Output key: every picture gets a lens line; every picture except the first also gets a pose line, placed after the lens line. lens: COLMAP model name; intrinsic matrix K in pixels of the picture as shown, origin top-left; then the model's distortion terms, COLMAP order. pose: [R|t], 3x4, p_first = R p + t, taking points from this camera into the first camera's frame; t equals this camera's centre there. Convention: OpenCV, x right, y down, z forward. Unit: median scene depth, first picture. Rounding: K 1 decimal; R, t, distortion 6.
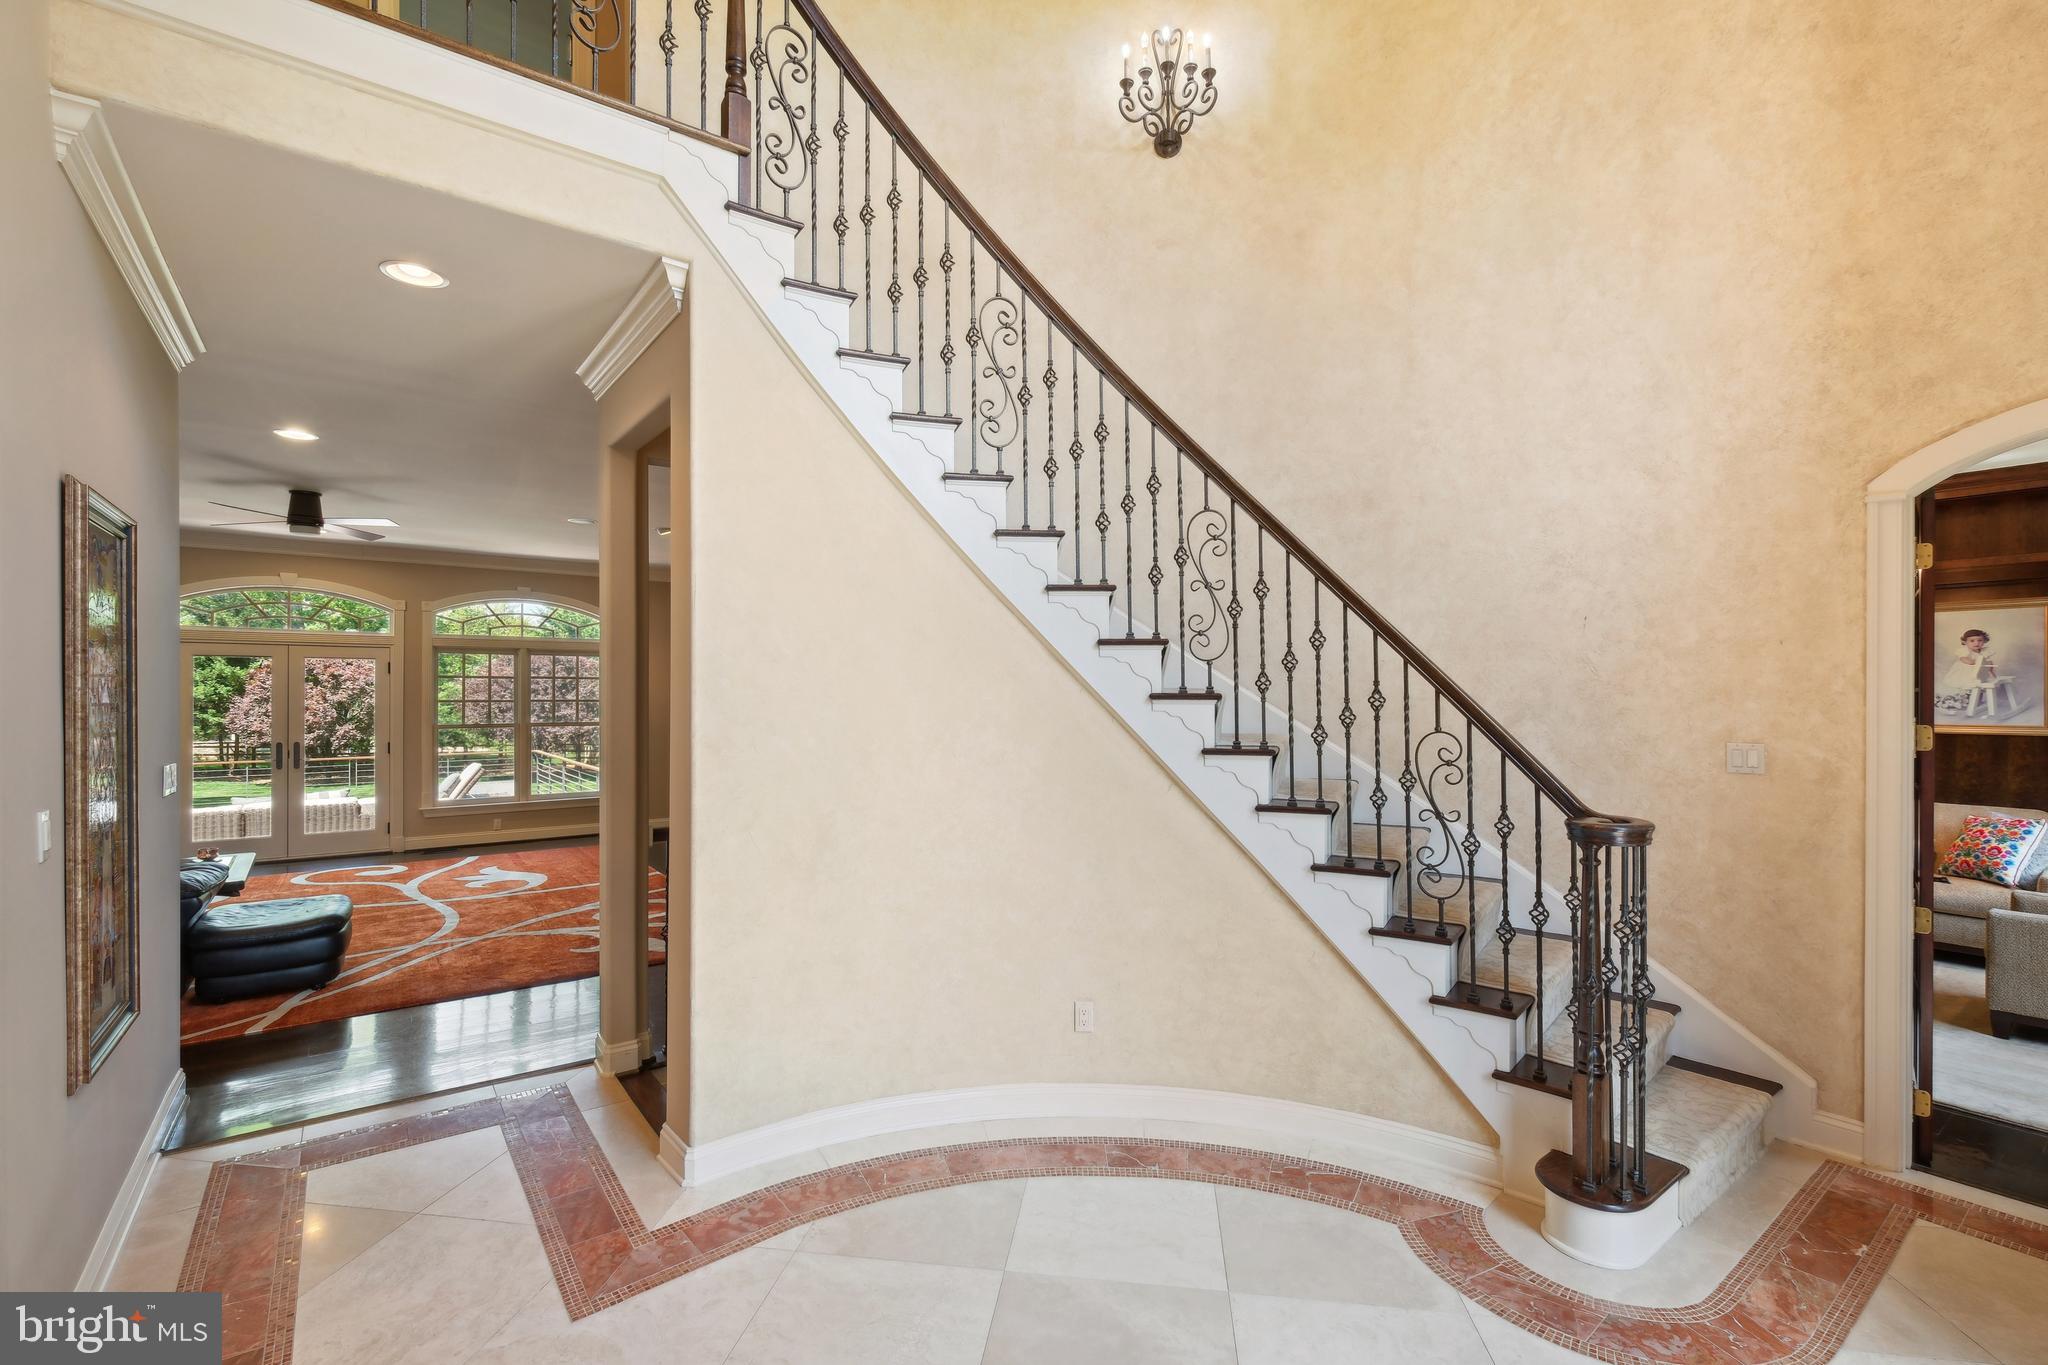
lens RADIAL K [[897.3, 0, 1014.1], [0, 897.3, 687.6], [0, 0, 1]] dist [-0.002616, 0.000445]
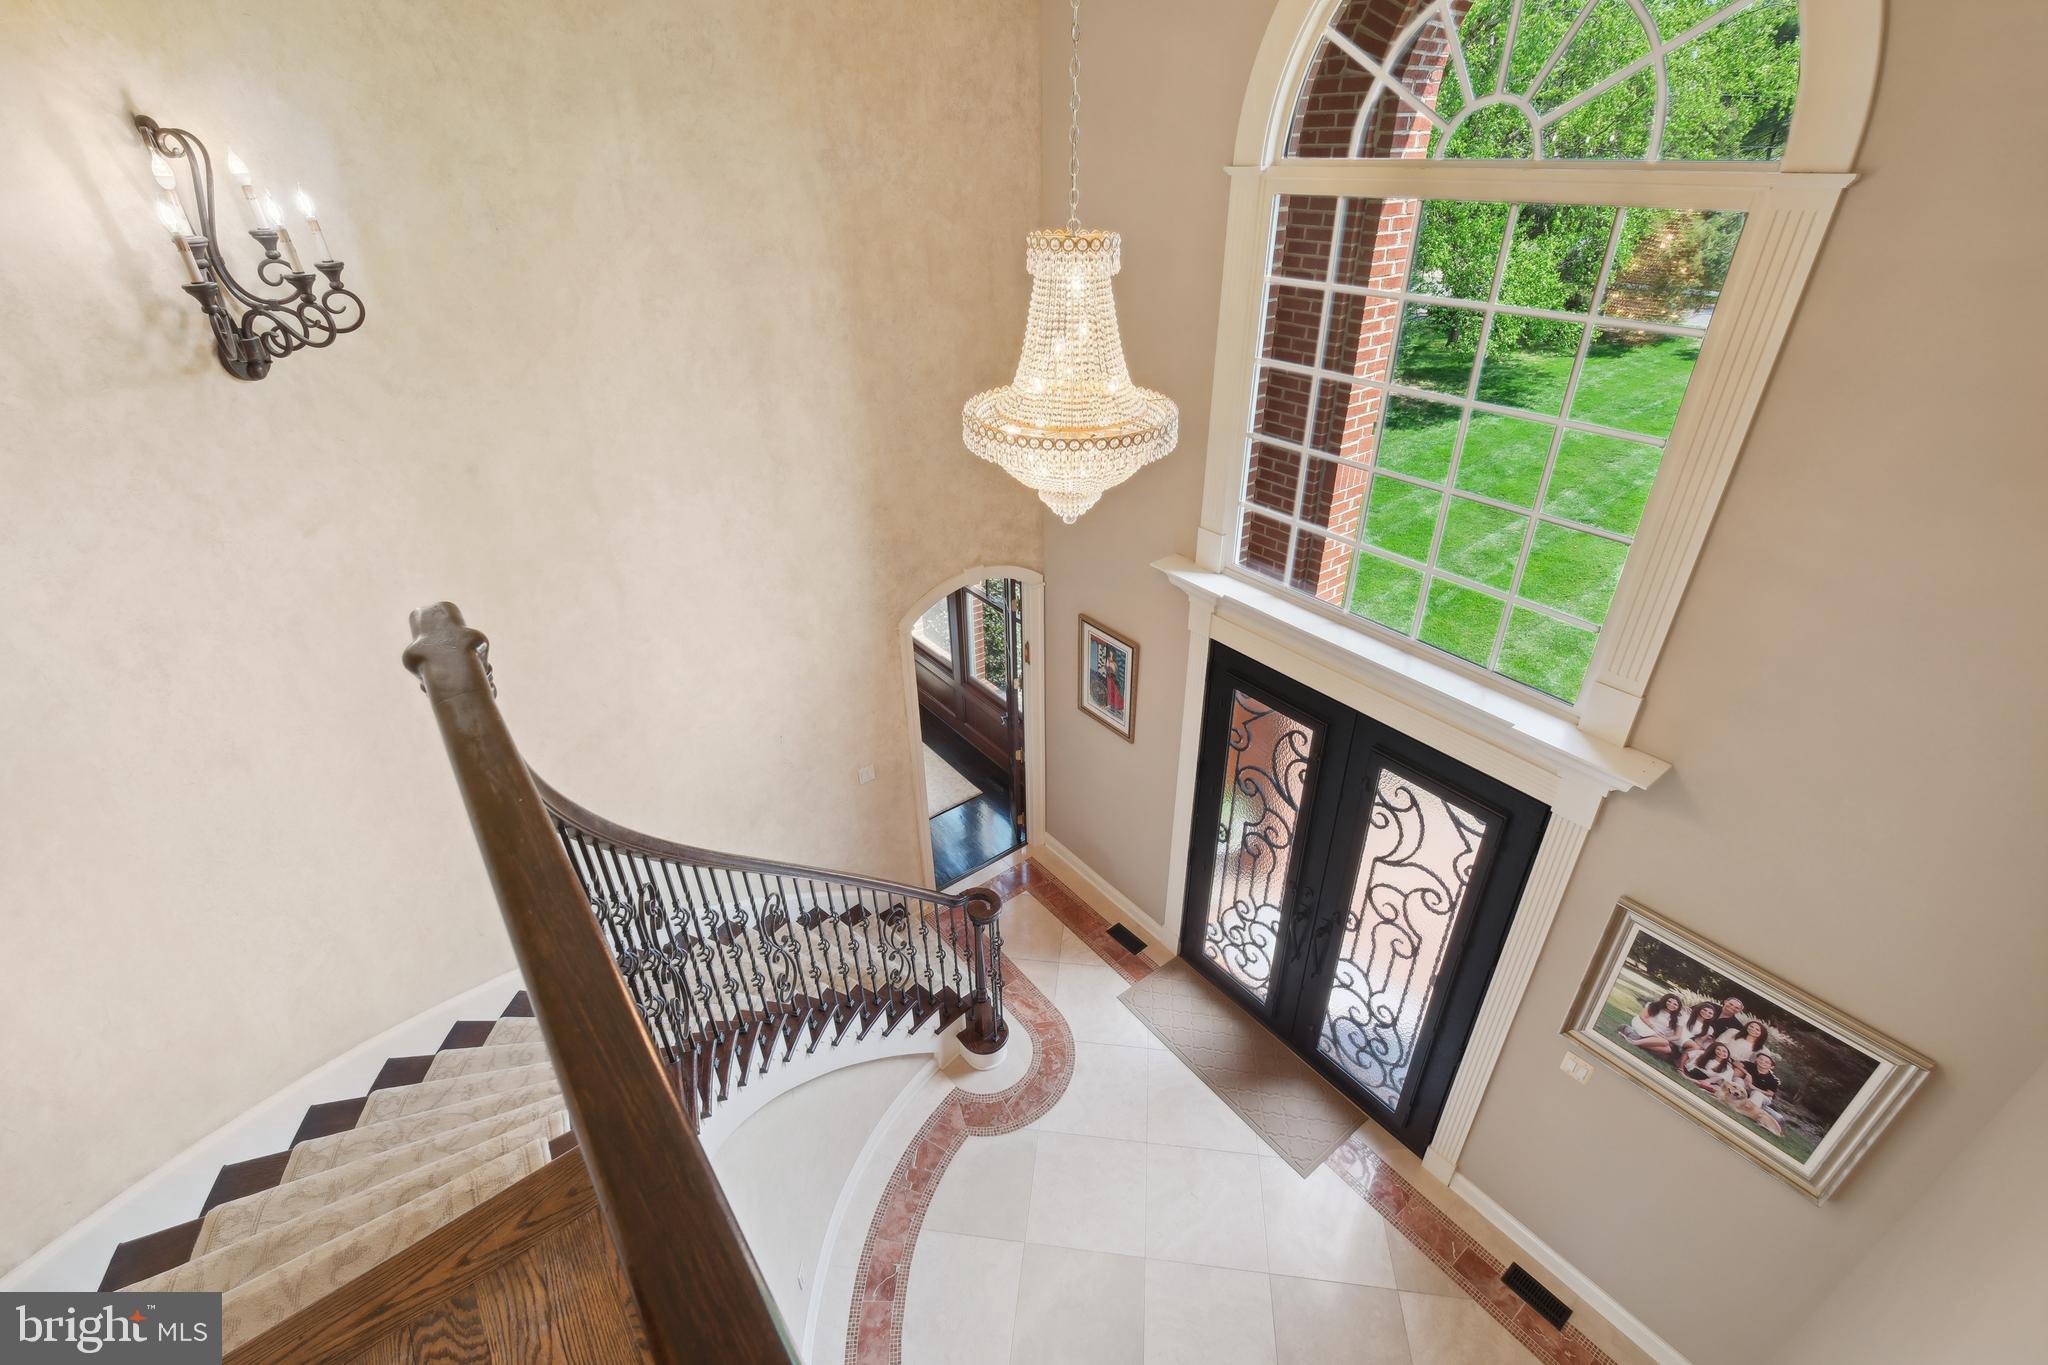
lens RADIAL K [[897.3, 0, 1026.8], [0, 897.3, 682.6], [0, 0, 1]] dist [-0.002616, 0.000445]
pose [[-0.015639, -0.521304, 0.853227, -0.630448], [0.017522, 0.853058, 0.521522, -1.096903], [-0.999724, 0.023106, -0.004207, 0.808578]]
